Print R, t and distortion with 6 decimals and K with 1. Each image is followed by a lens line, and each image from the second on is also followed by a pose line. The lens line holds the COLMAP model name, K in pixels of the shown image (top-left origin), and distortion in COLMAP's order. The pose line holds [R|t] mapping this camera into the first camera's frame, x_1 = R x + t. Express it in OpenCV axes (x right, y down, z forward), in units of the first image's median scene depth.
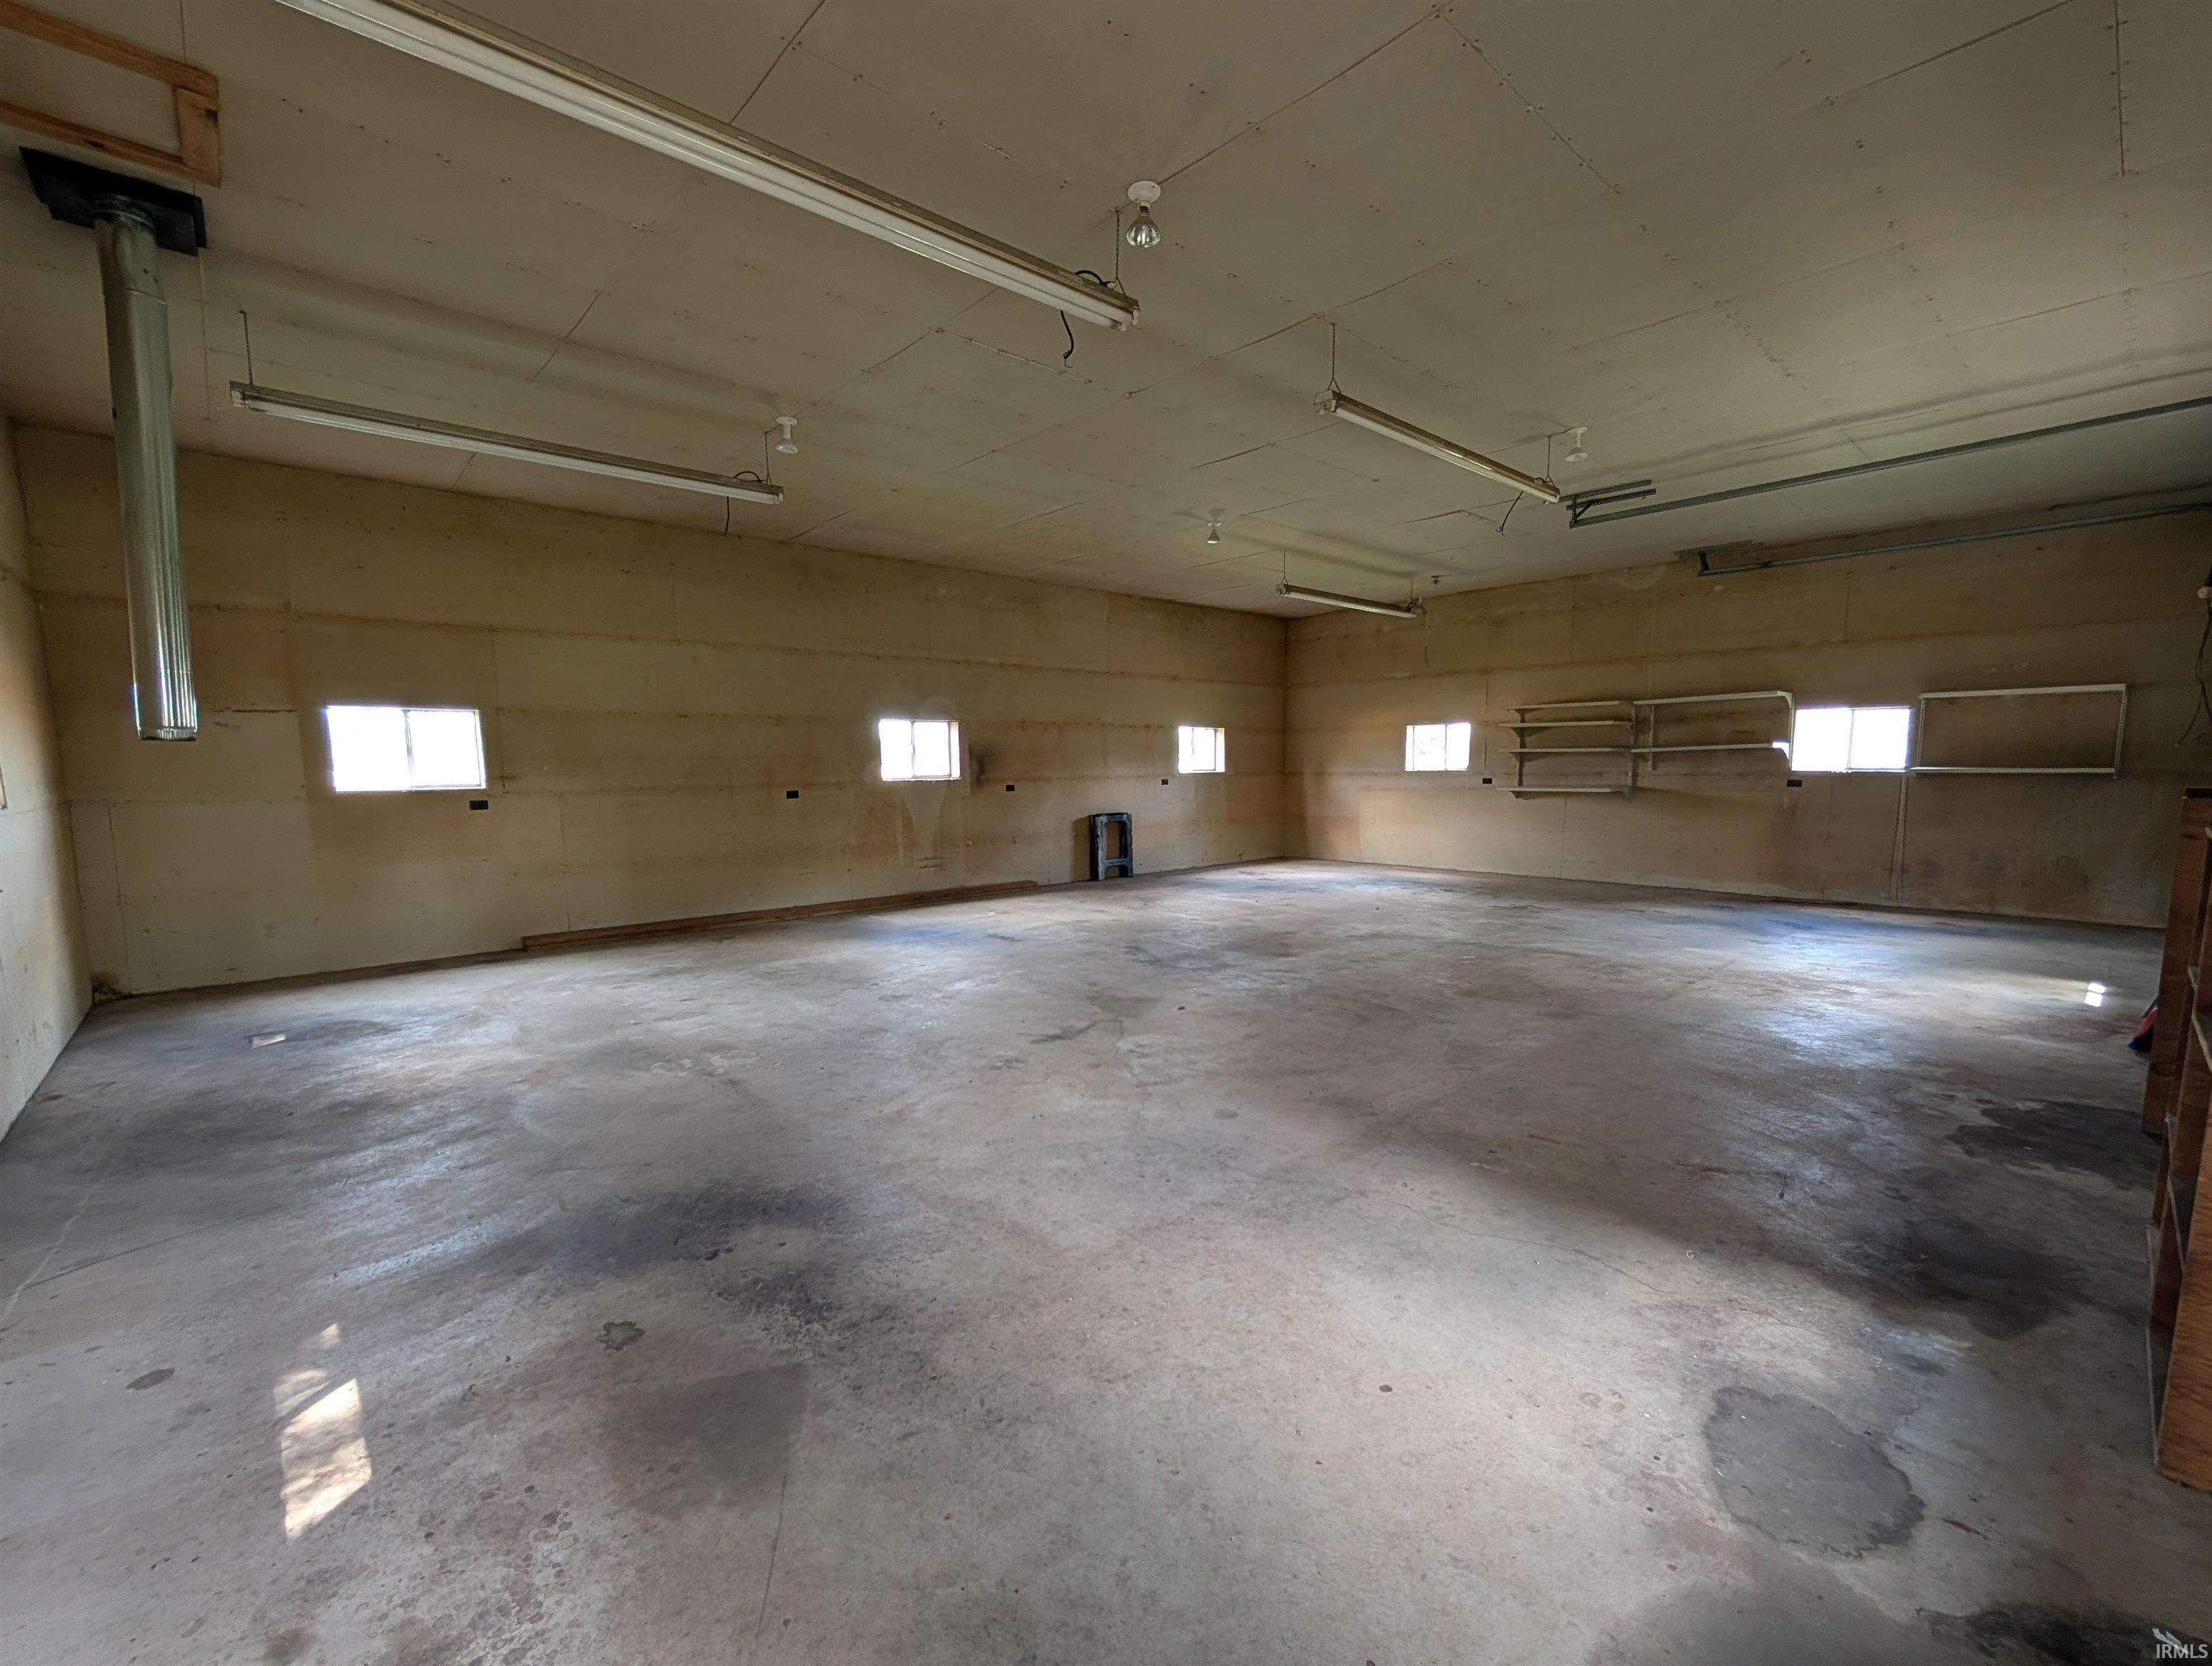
lens RADIAL K [[941.5, 0, 1117.7], [0, 941.5, 840.2], [0, 0, 1]] dist [0.002043, -0.000287]
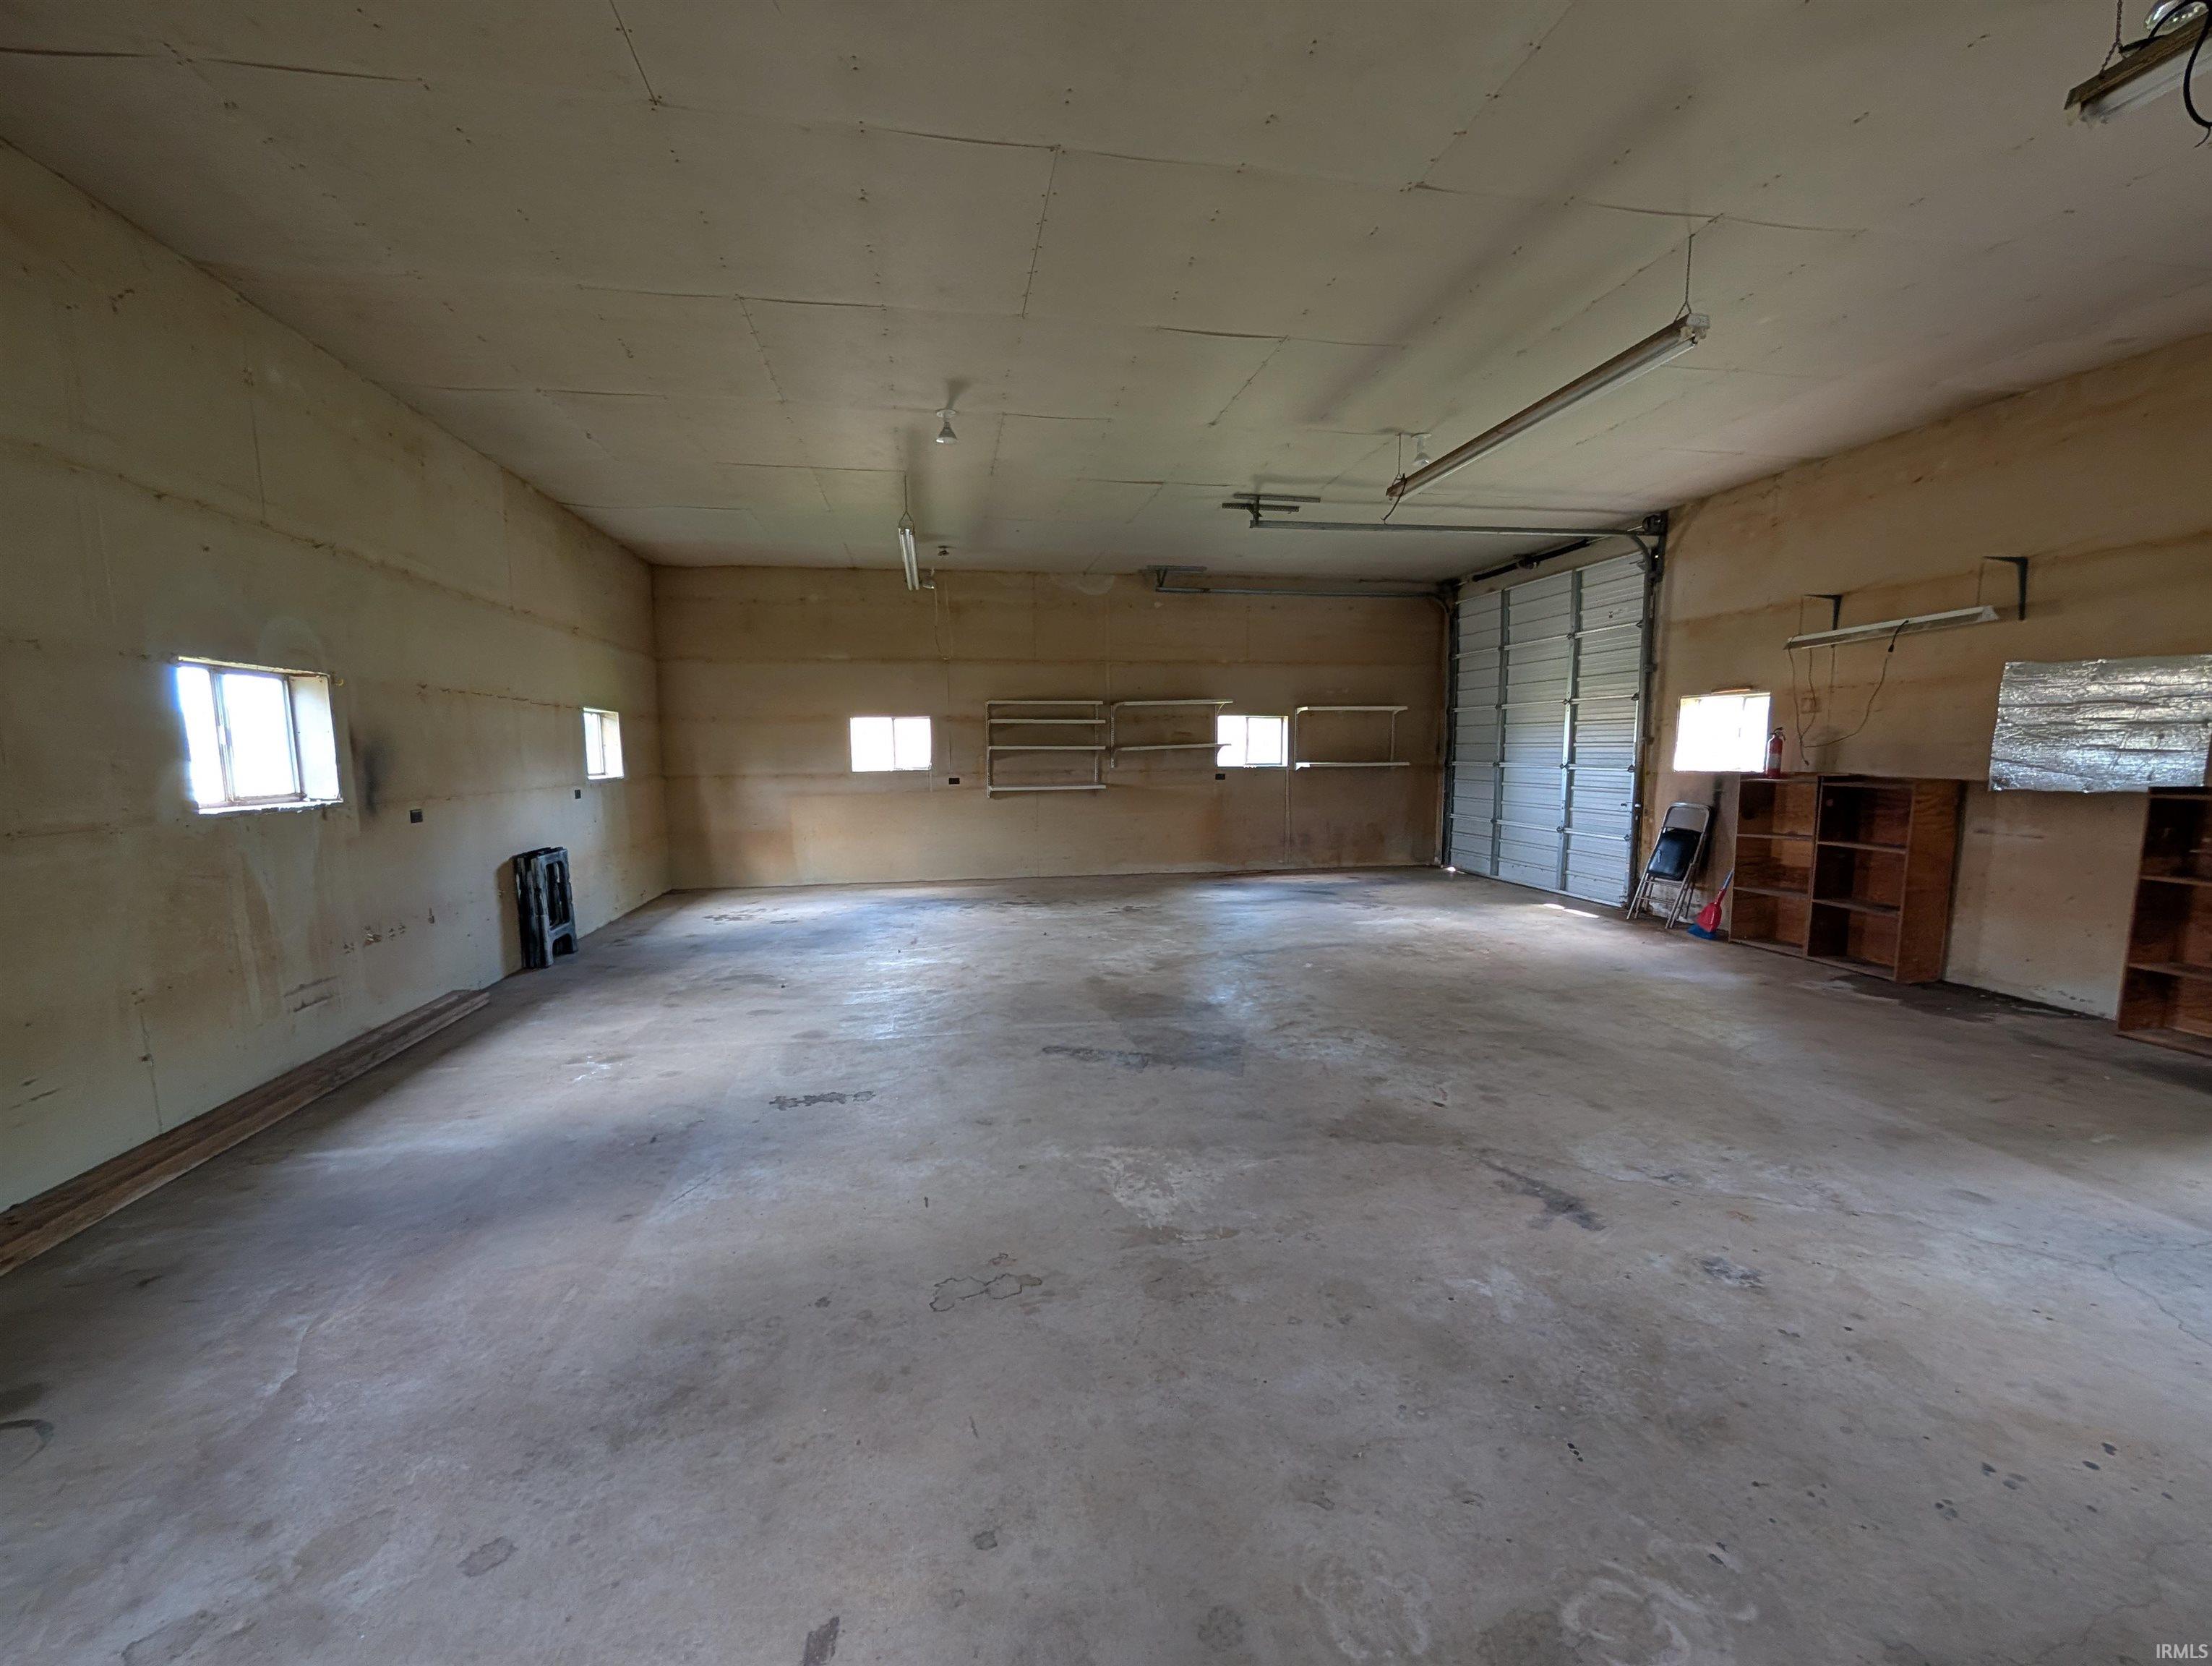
lens RADIAL K [[941.5, 0, 1114.5], [0, 941.5, 846.6], [0, 0, 1]] dist [0.002043, -0.000287]
pose [[0.545481, -0.081040, 0.834196, -0.351248], [0.074975, 0.996042, 0.047737, -0.037542], [-0.834763, 0.036505, 0.549398, 0.437205]]
